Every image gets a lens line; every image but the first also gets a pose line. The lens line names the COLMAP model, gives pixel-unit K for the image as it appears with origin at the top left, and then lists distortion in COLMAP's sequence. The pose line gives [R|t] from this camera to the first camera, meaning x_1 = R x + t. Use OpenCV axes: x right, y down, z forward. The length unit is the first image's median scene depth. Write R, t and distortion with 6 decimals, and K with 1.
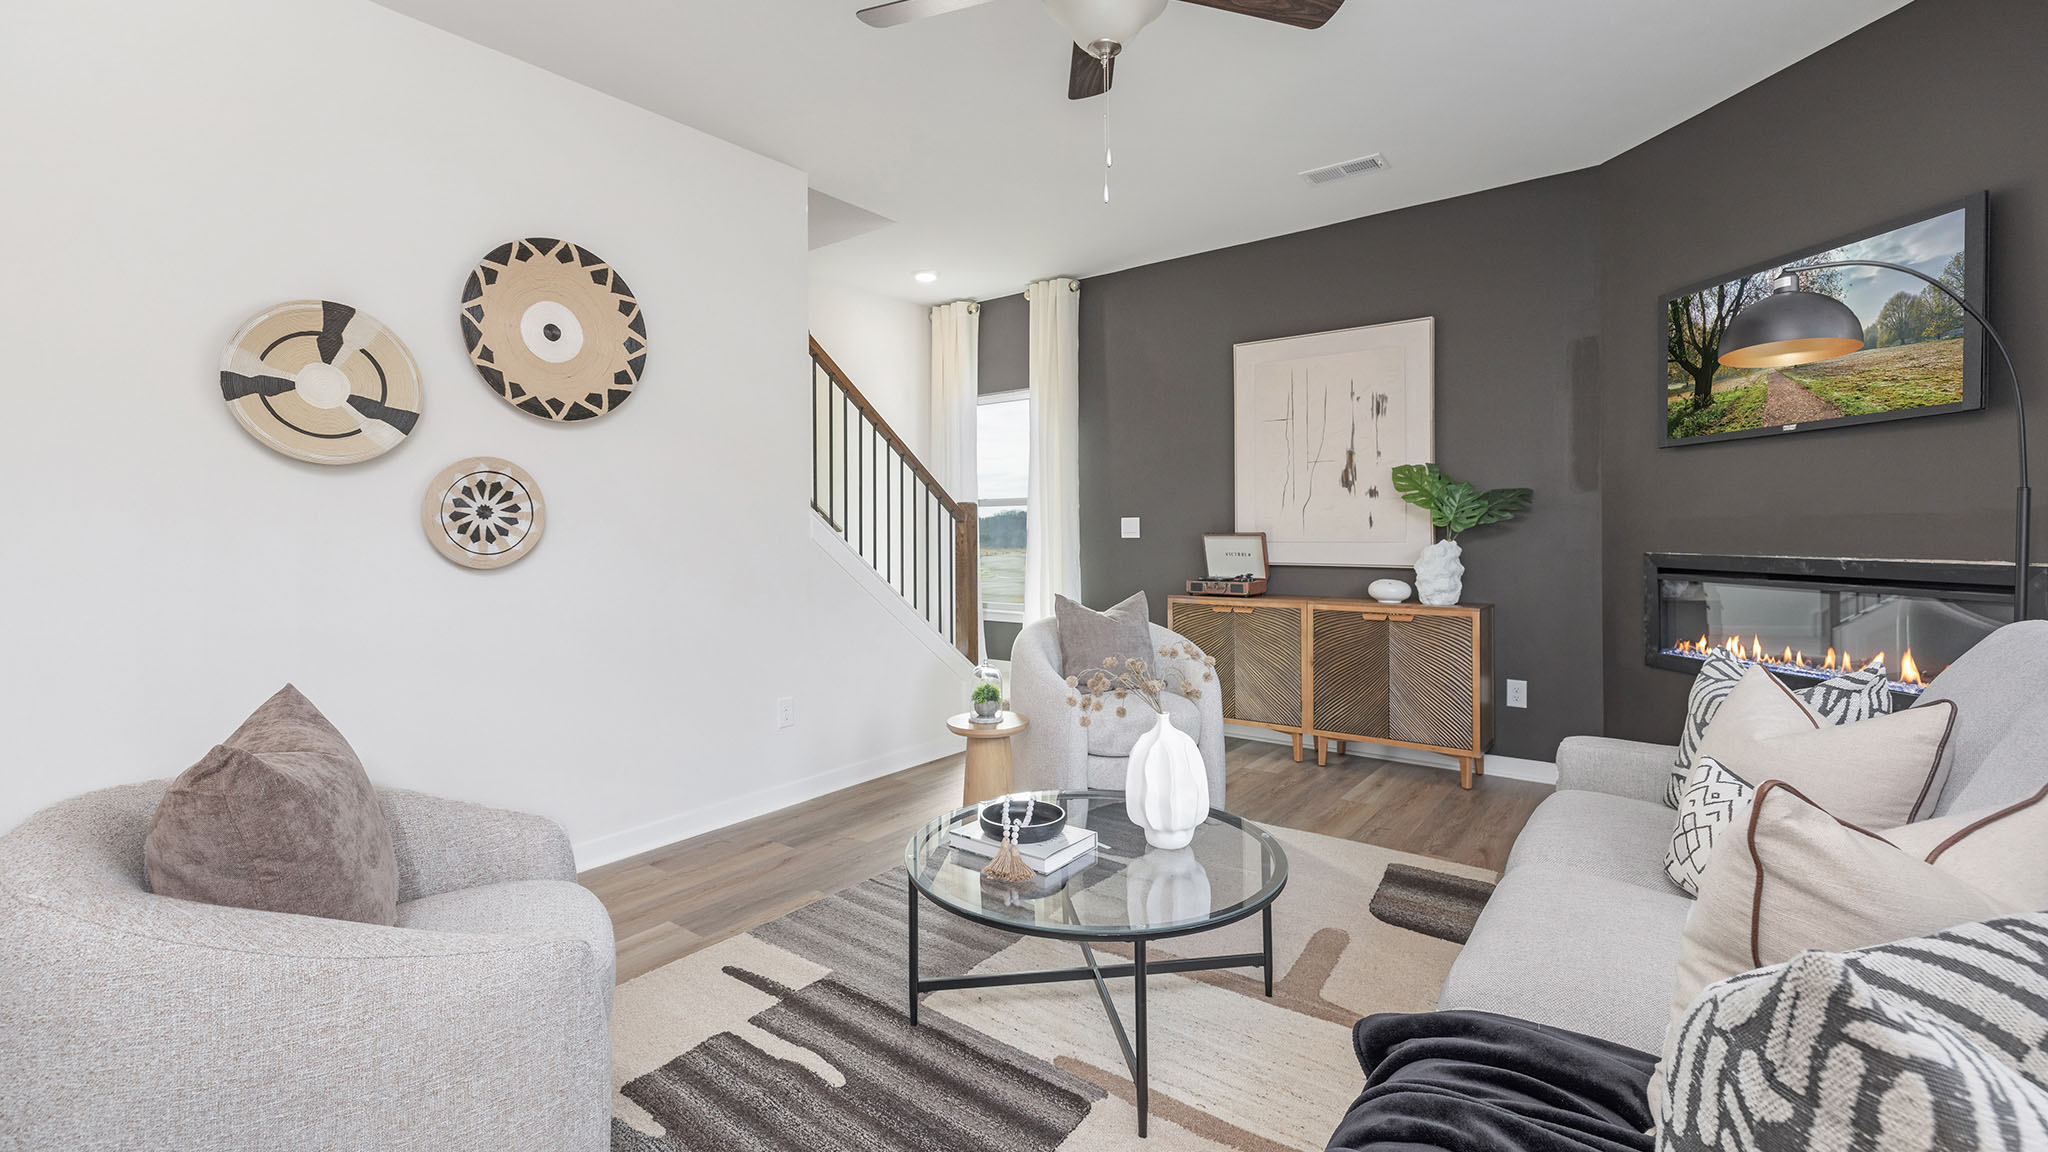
lens RADIAL K [[872.8, 0, 975.4], [0, 872.8, 534.8], [0, 0, 1]] dist [0.006795, -0.005178]
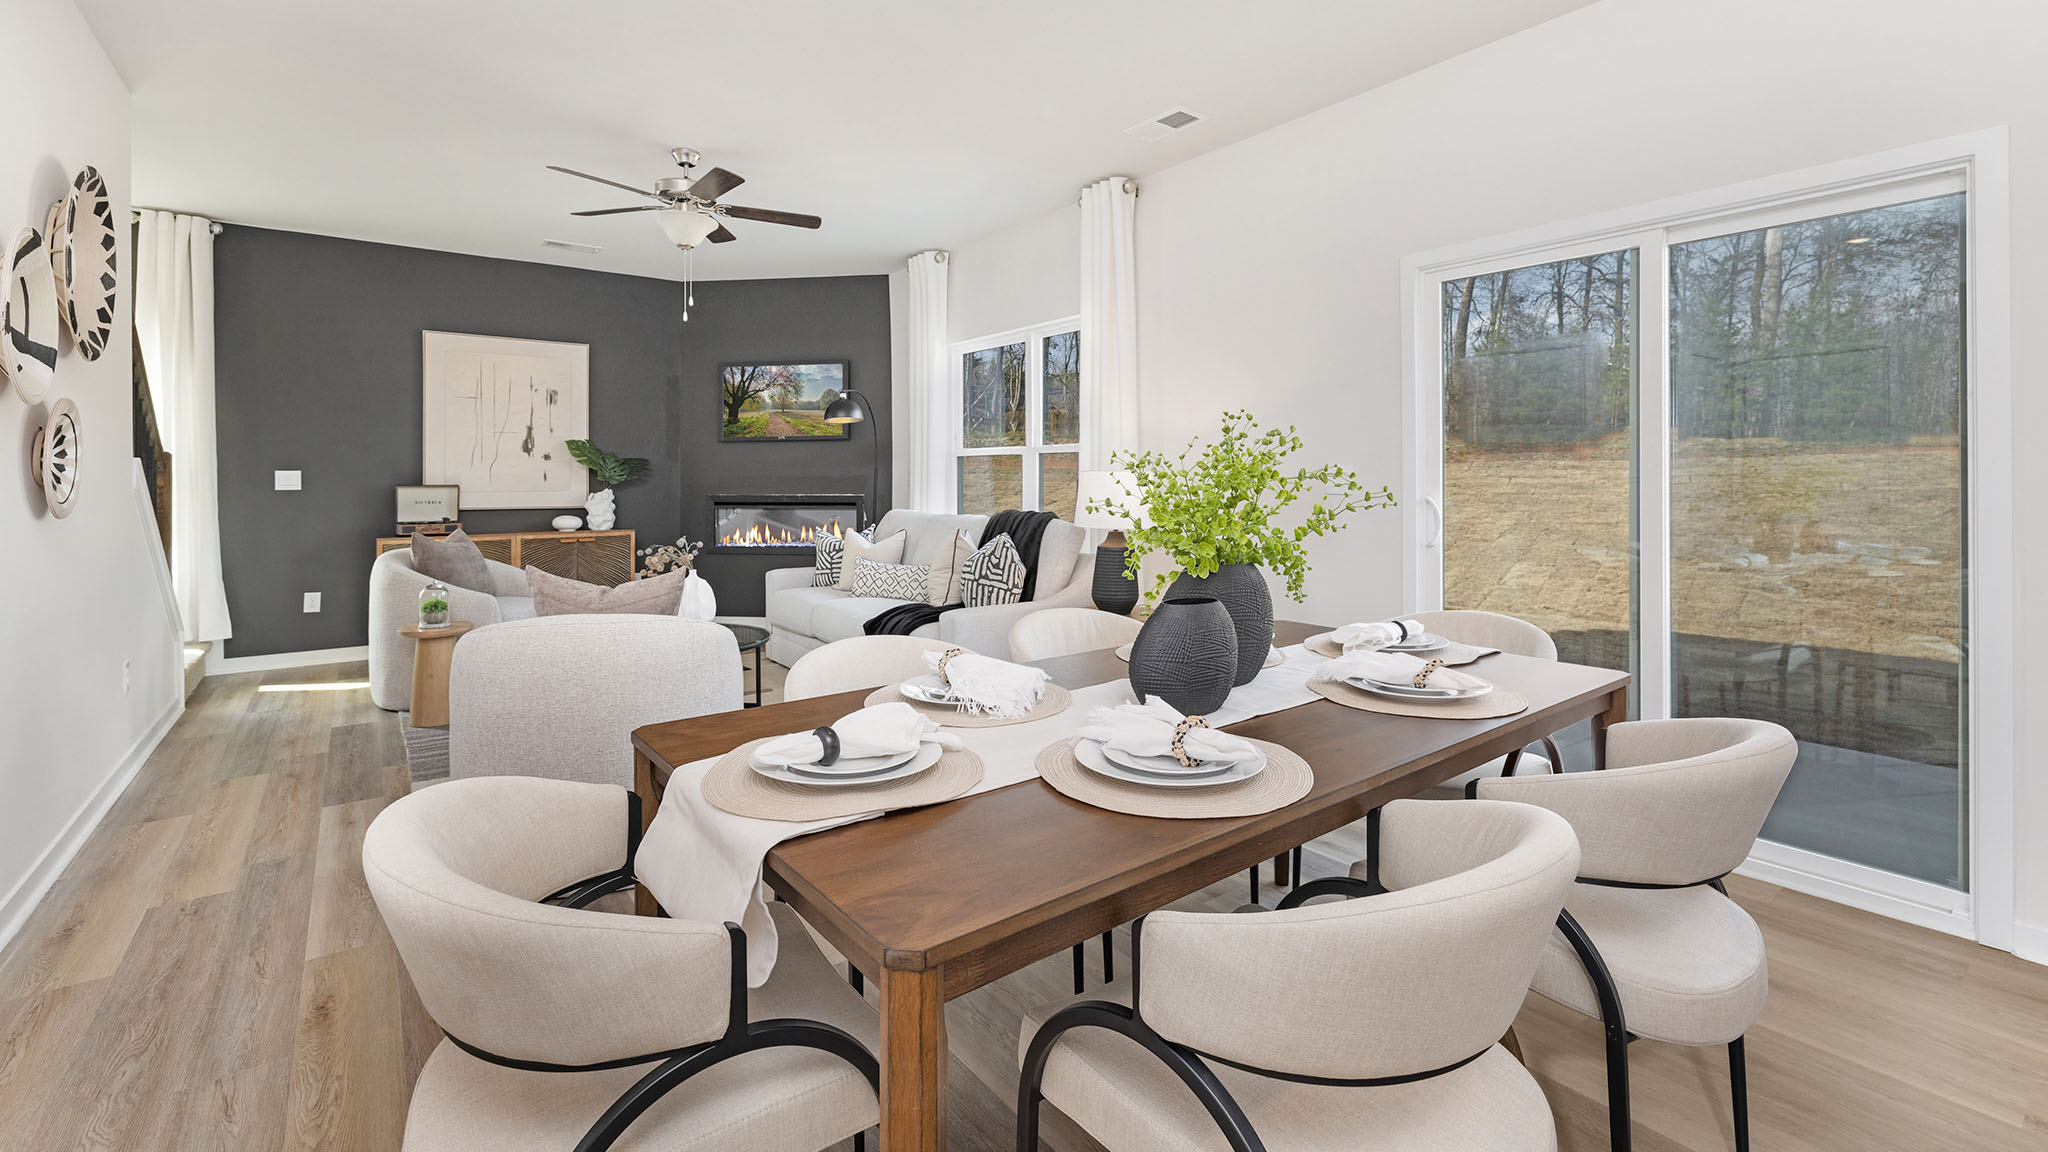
lens RADIAL K [[872.8, 0, 1043.5], [0, 872.8, 490.3], [0, 0, 1]] dist [0.006795, -0.005178]
pose [[0.229133, -0.004556, 0.973384, -0.837540], [0.005174, 0.999981, 0.003462, 0.006877], [-0.973381, 0.004242, 0.229152, -0.146844]]
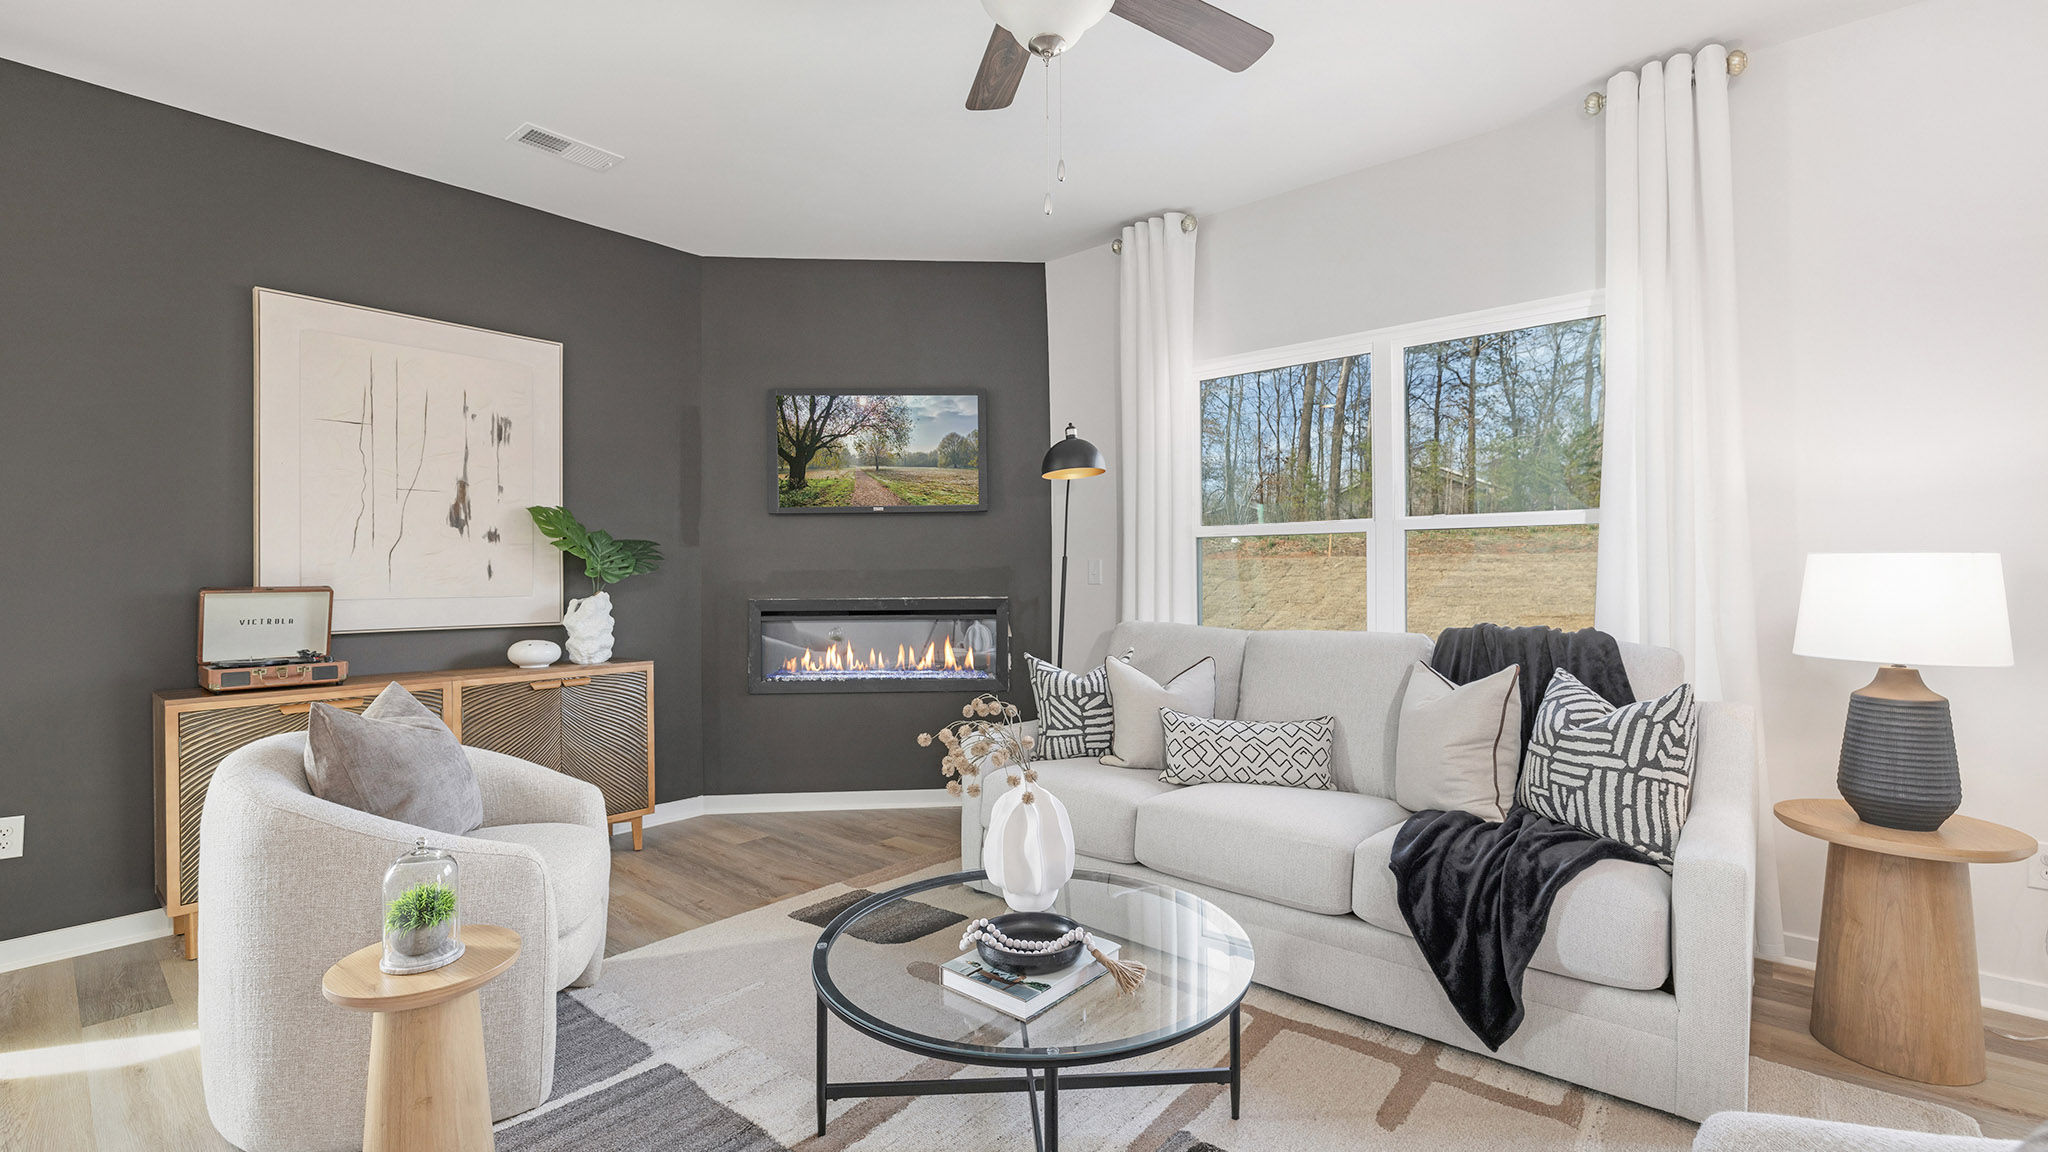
lens RADIAL K [[872.8, 0, 1031.5], [0, 872.8, 582.4], [0, 0, 1]] dist [0.006795, -0.005178]
pose [[0.030035, -0.000807, 0.999549, -0.376020], [0.011392, 0.999935, 0.000465, 0.000282], [-0.999484, 0.011373, 0.030042, 0.515796]]
